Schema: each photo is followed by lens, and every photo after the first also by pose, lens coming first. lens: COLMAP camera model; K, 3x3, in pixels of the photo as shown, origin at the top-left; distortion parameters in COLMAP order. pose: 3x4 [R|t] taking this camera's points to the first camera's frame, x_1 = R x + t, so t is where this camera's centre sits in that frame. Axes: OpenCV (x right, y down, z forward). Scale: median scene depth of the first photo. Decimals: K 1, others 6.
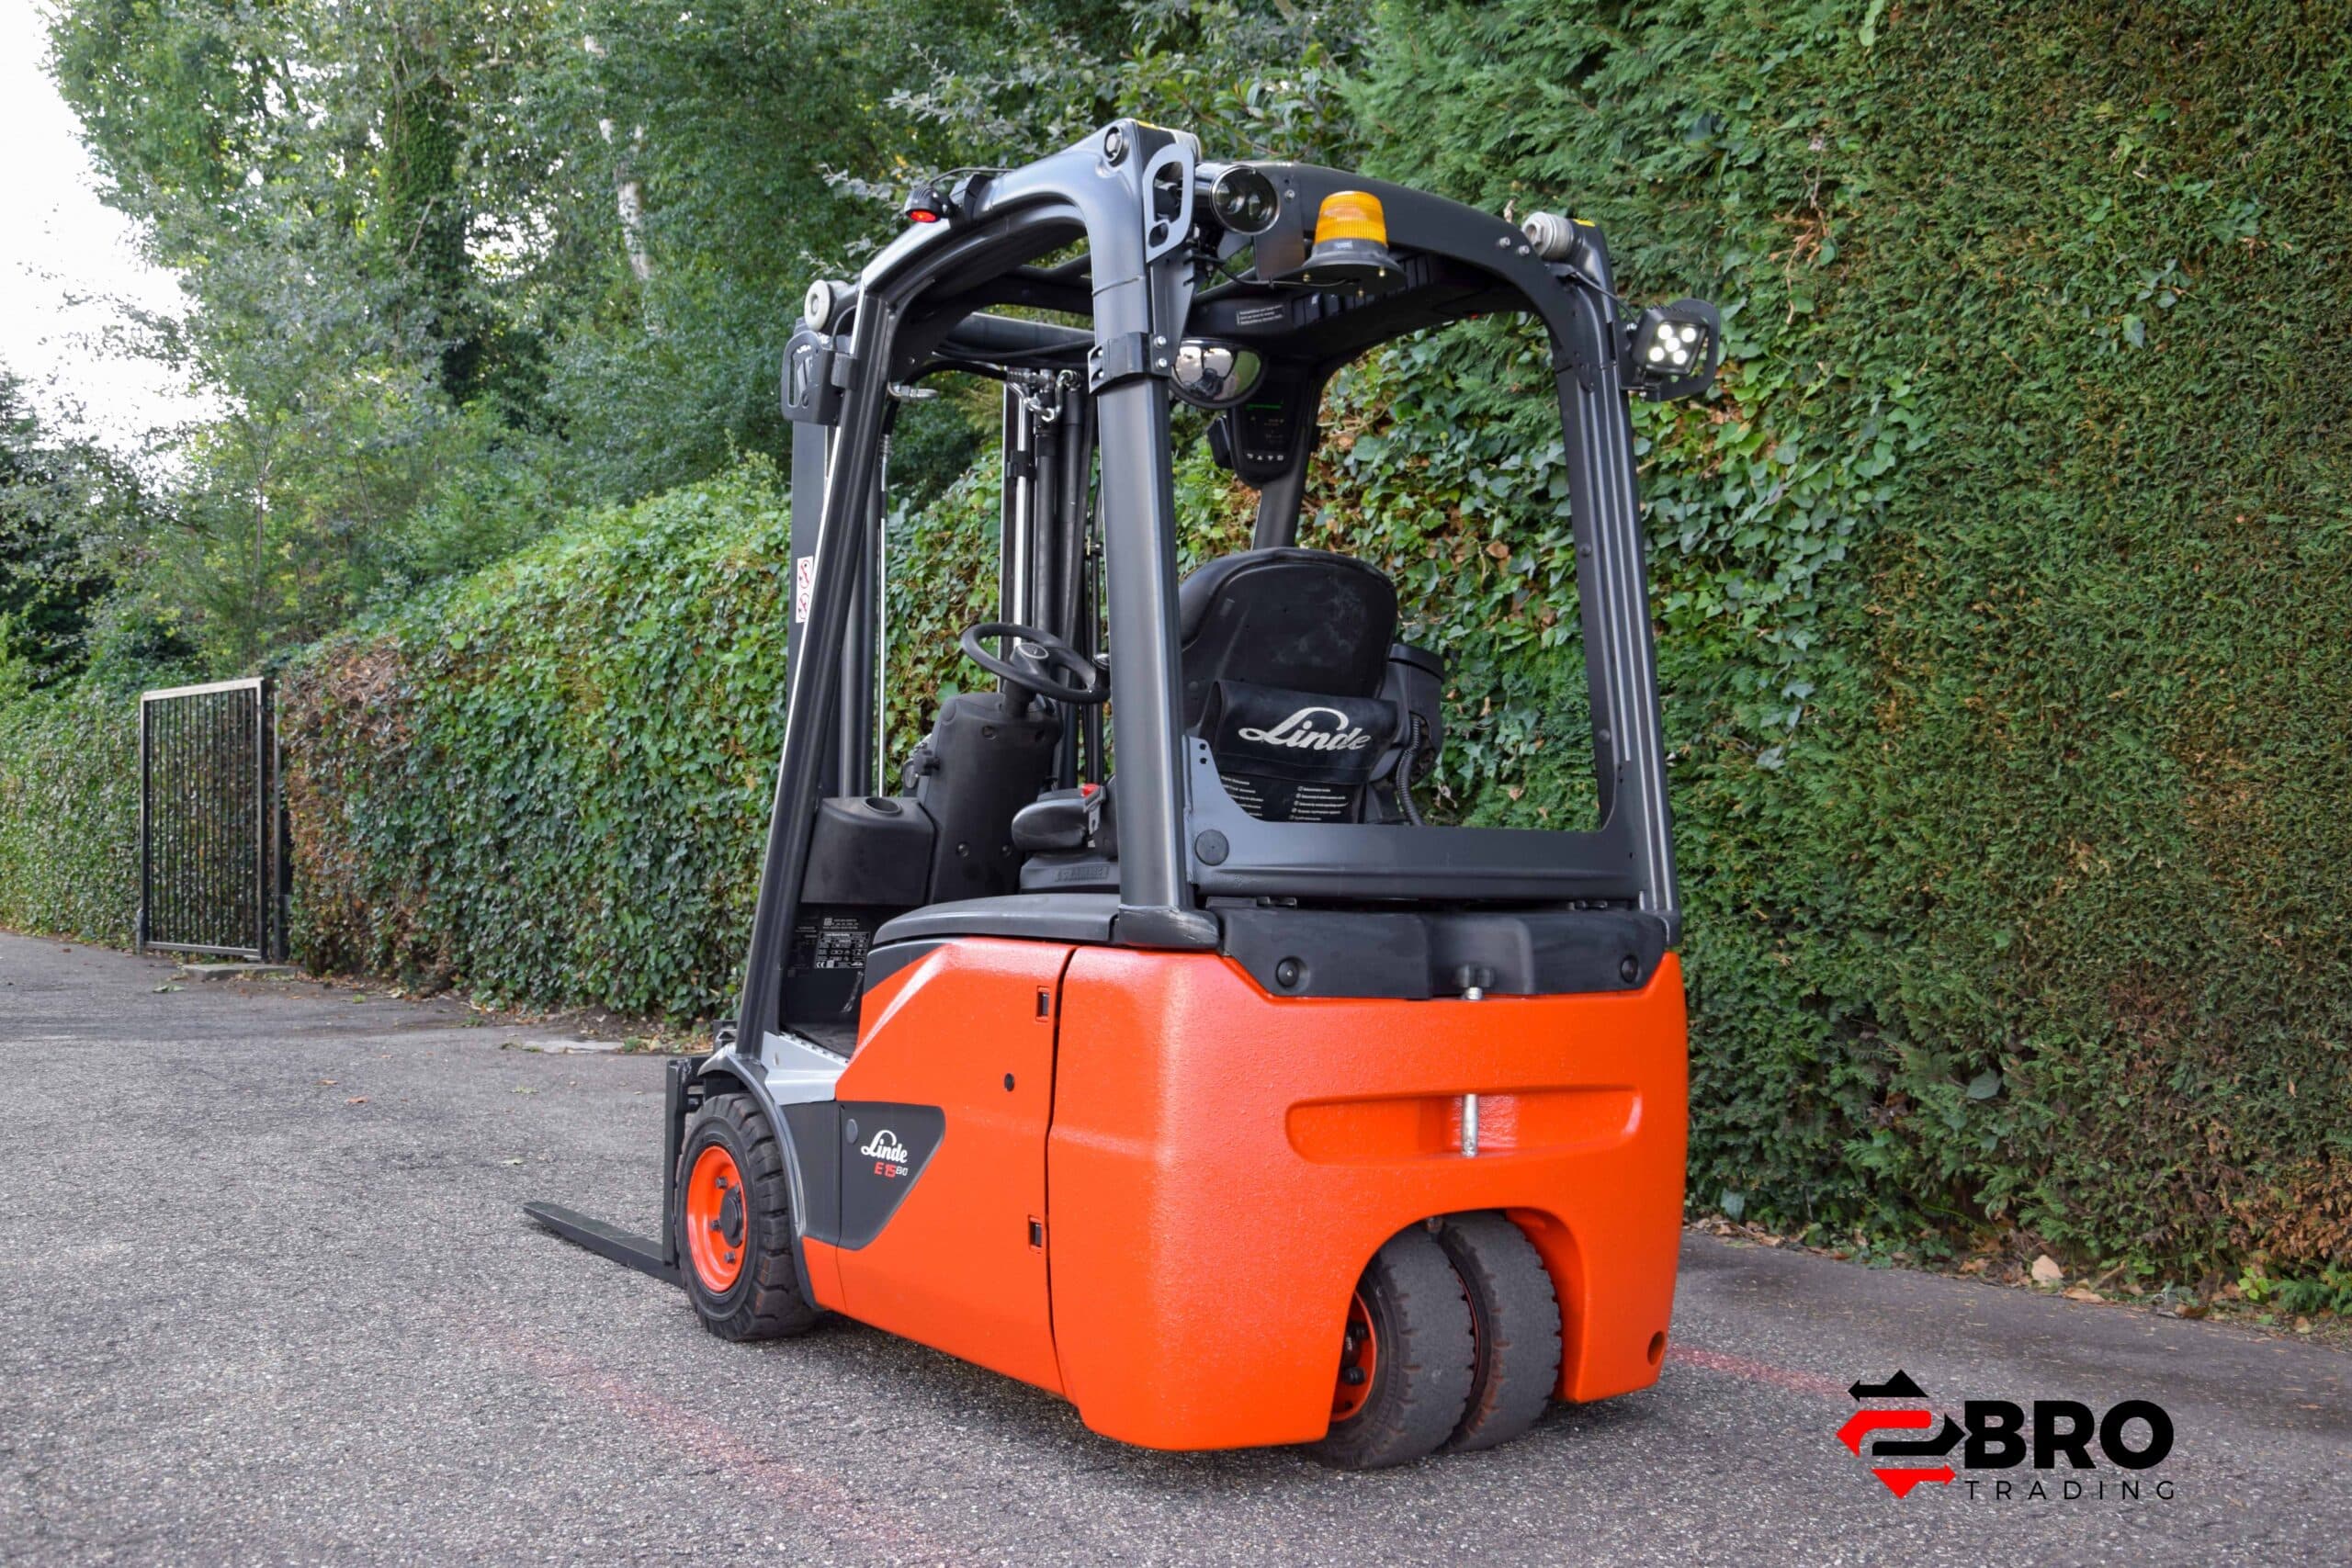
lens RADIAL K [[2453.7, 0, 1176.0], [0, 2453.7, 784.0], [0, 0, 1]] dist [-0.046895, 0.206640]
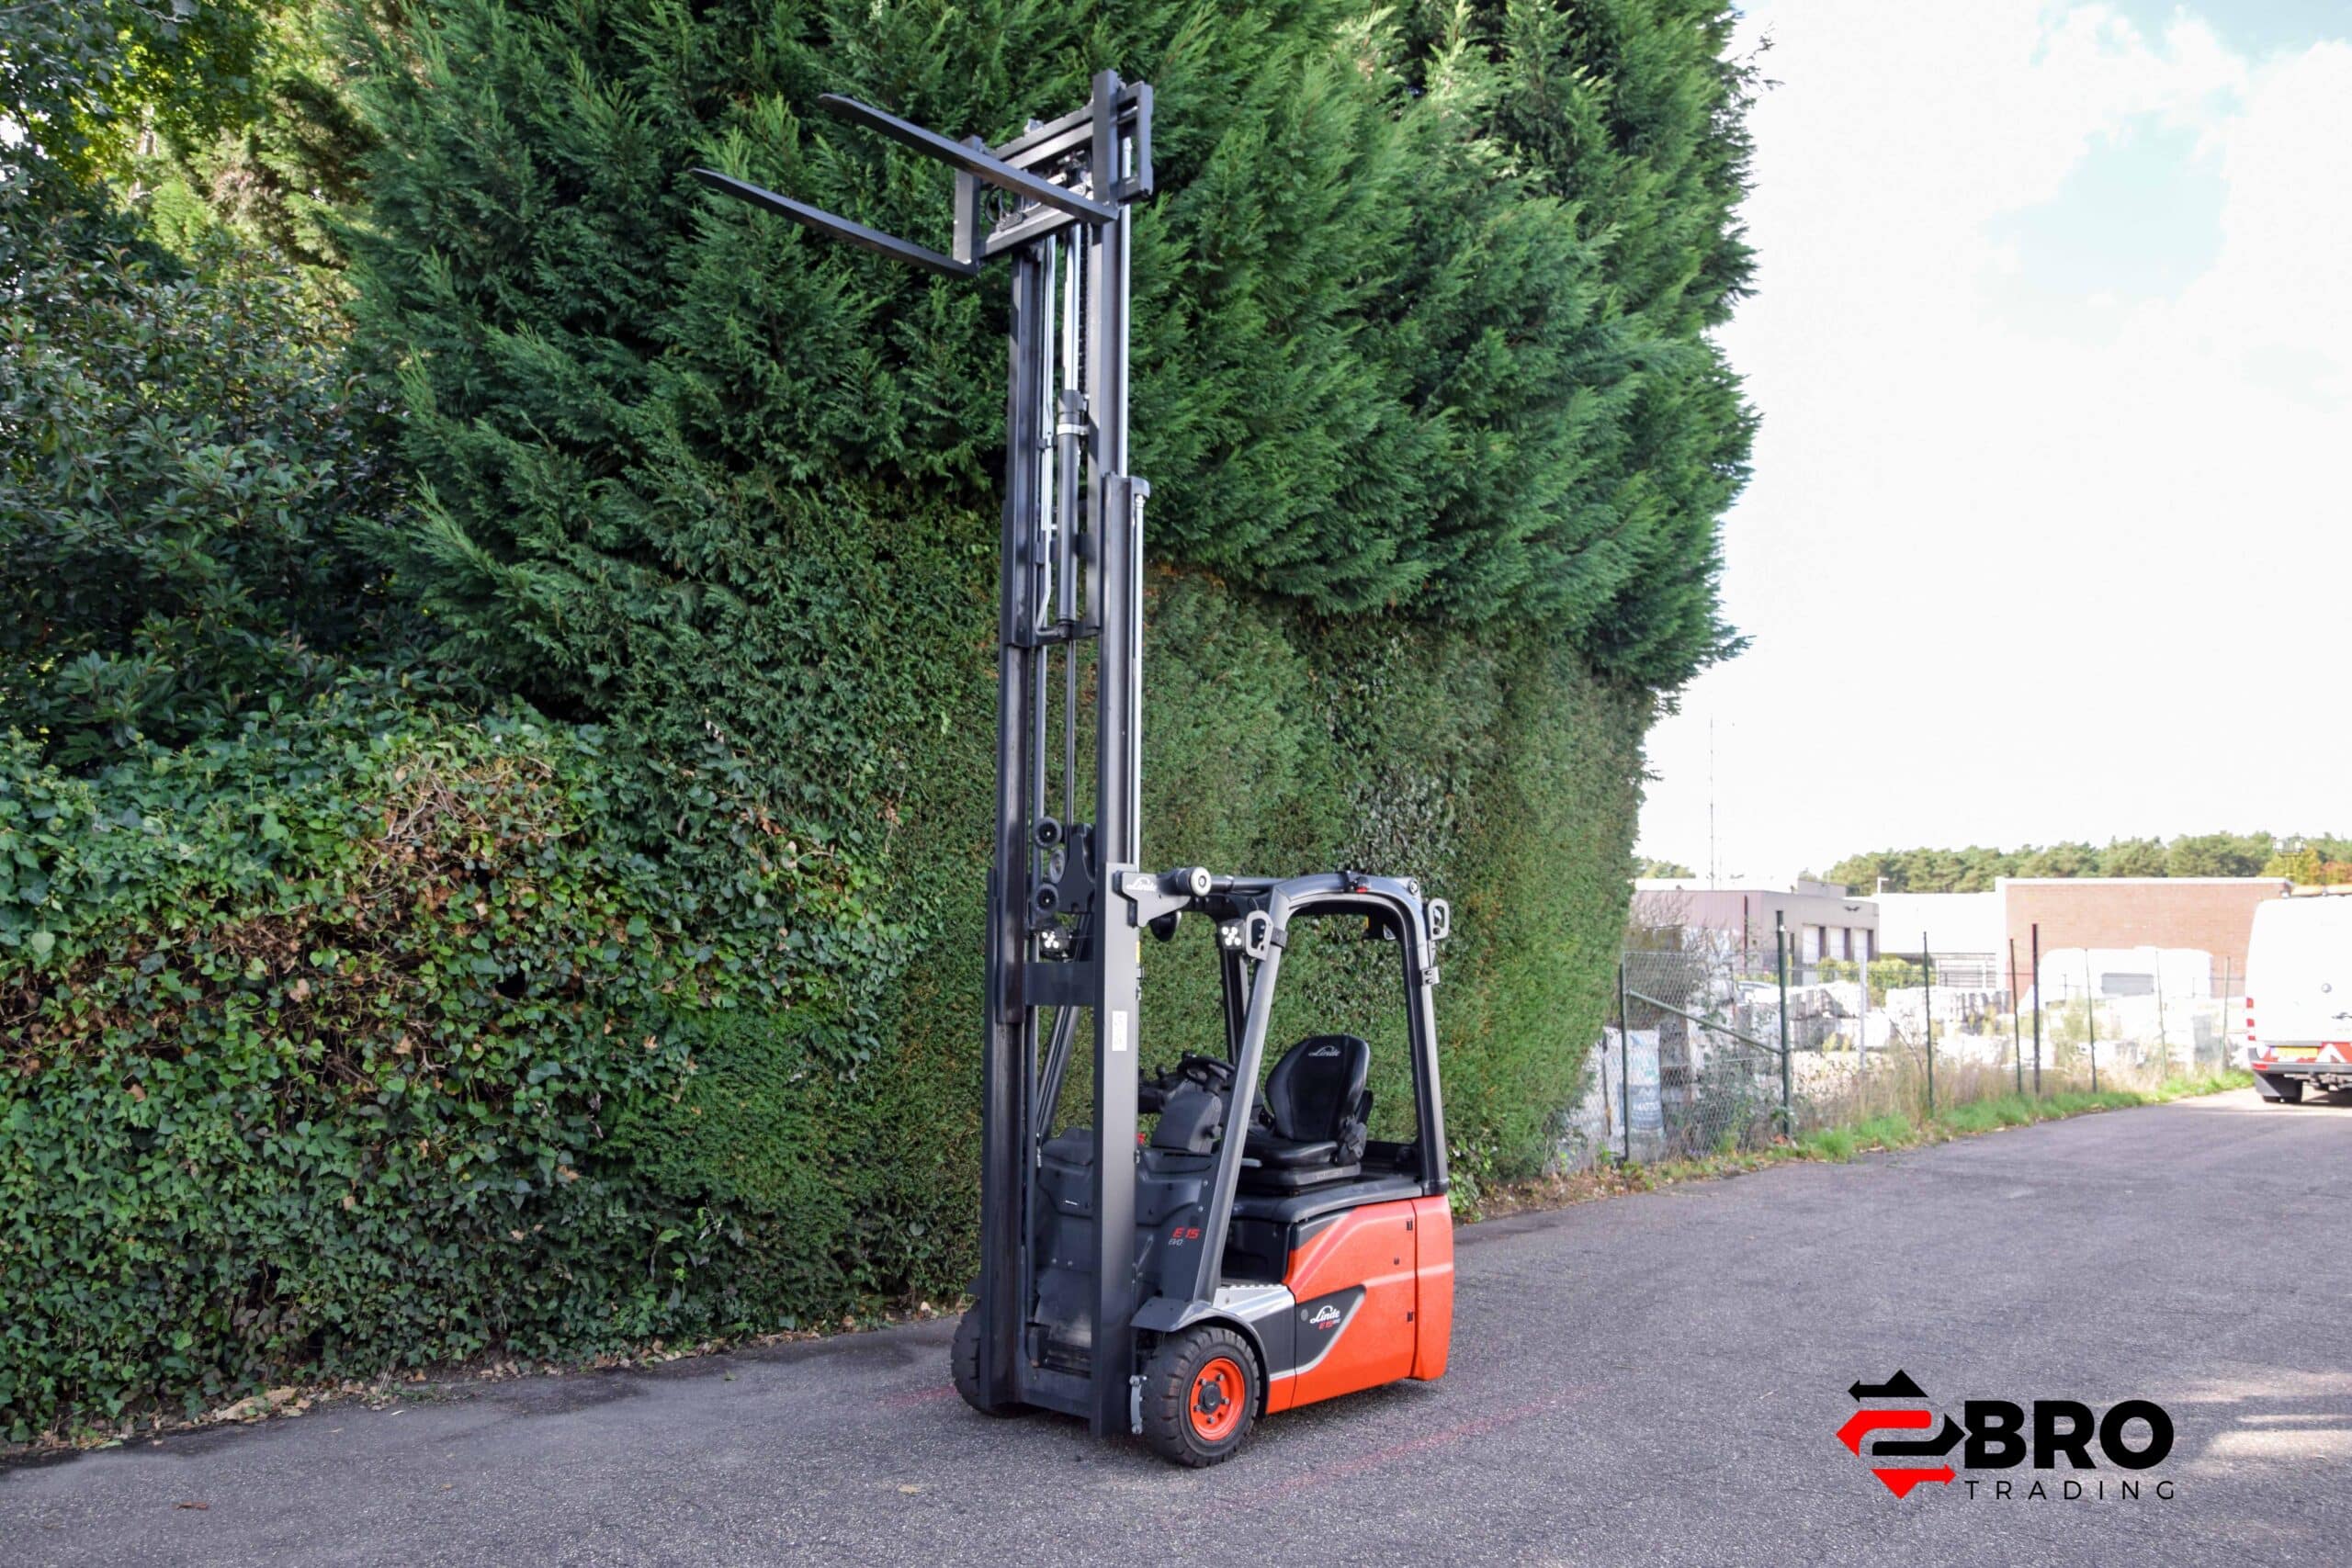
lens RADIAL K [[1837.9, 0, 1176.0], [0, 1837.9, 784.0], [0, 0, 1]] dist [-0.163803, 0.128931]
pose [[-0.213028, 0.083391, 0.973481, -1.173046], [-0.043059, 0.994582, -0.094621, -0.110234], [-0.976097, -0.062074, -0.208283, 1.044287]]
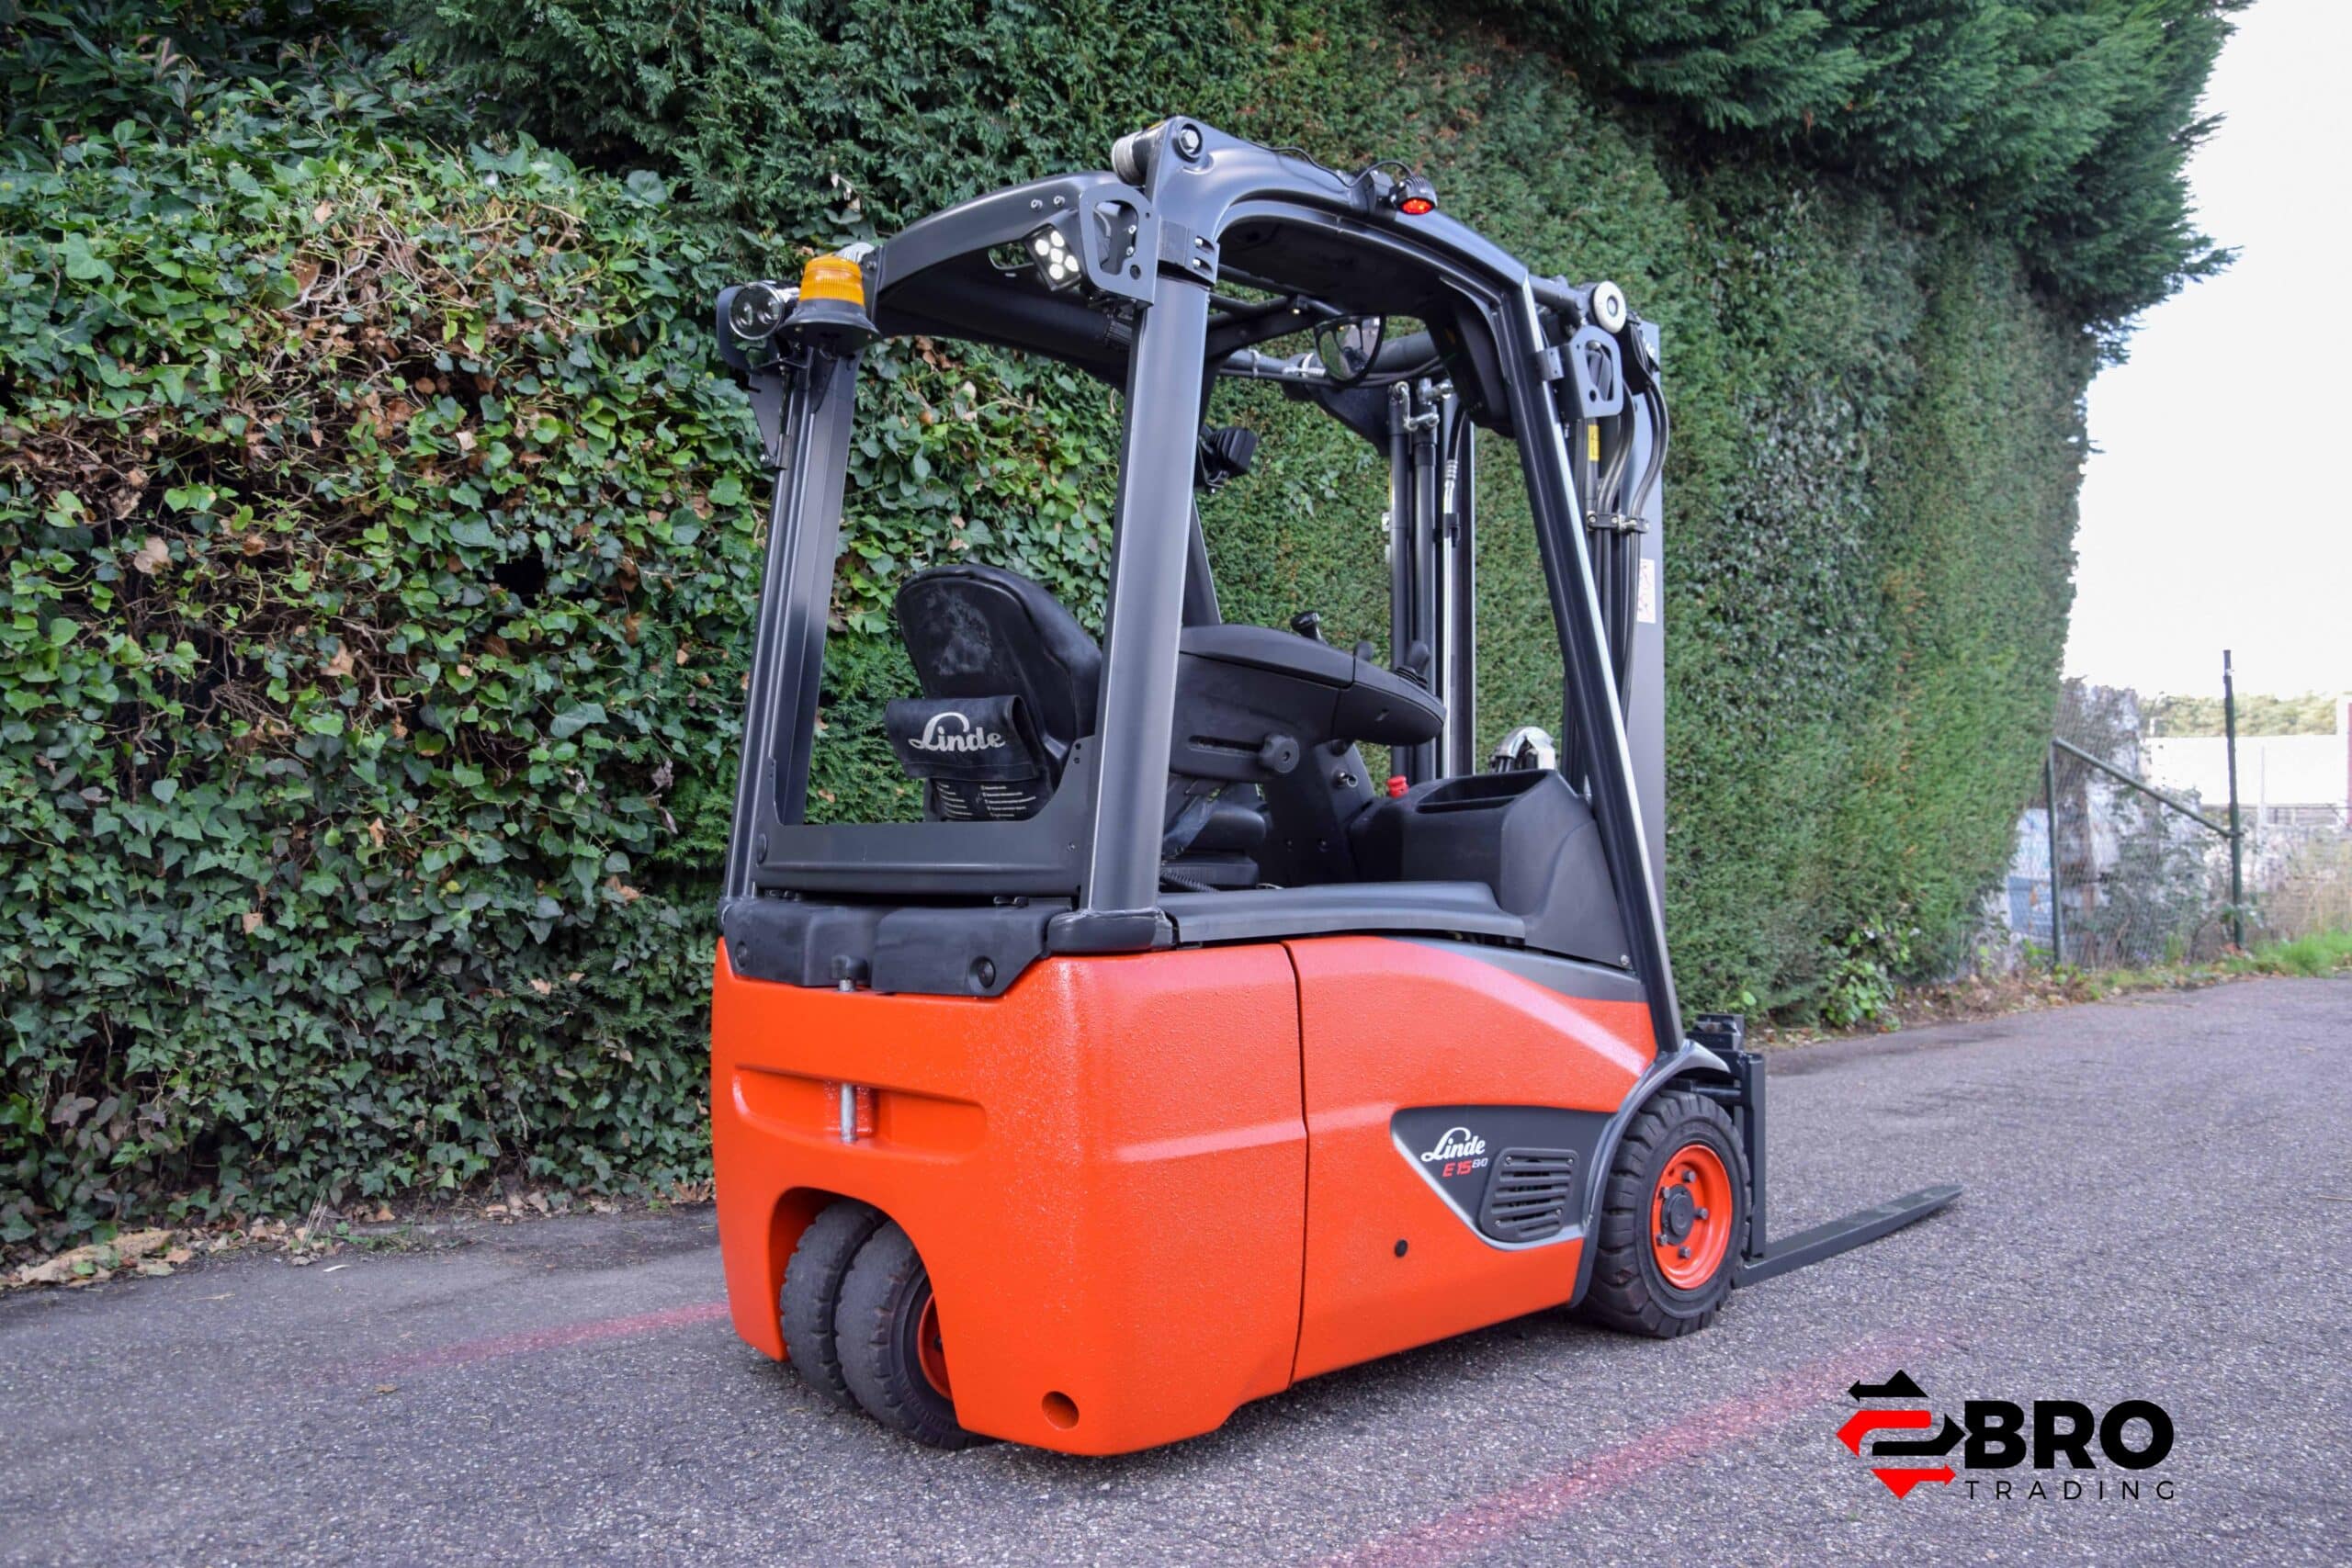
lens RADIAL K [[1986.6, 0, 1176.0], [0, 1986.6, 784.0], [0, 0, 1]] dist [-0.129250, 0.159285]
pose [[-0.139015, 0.016047, 0.990160, -0.725564], [-0.033187, 0.999232, -0.020853, 0.020775], [-0.989734, -0.035759, -0.138376, 1.062793]]
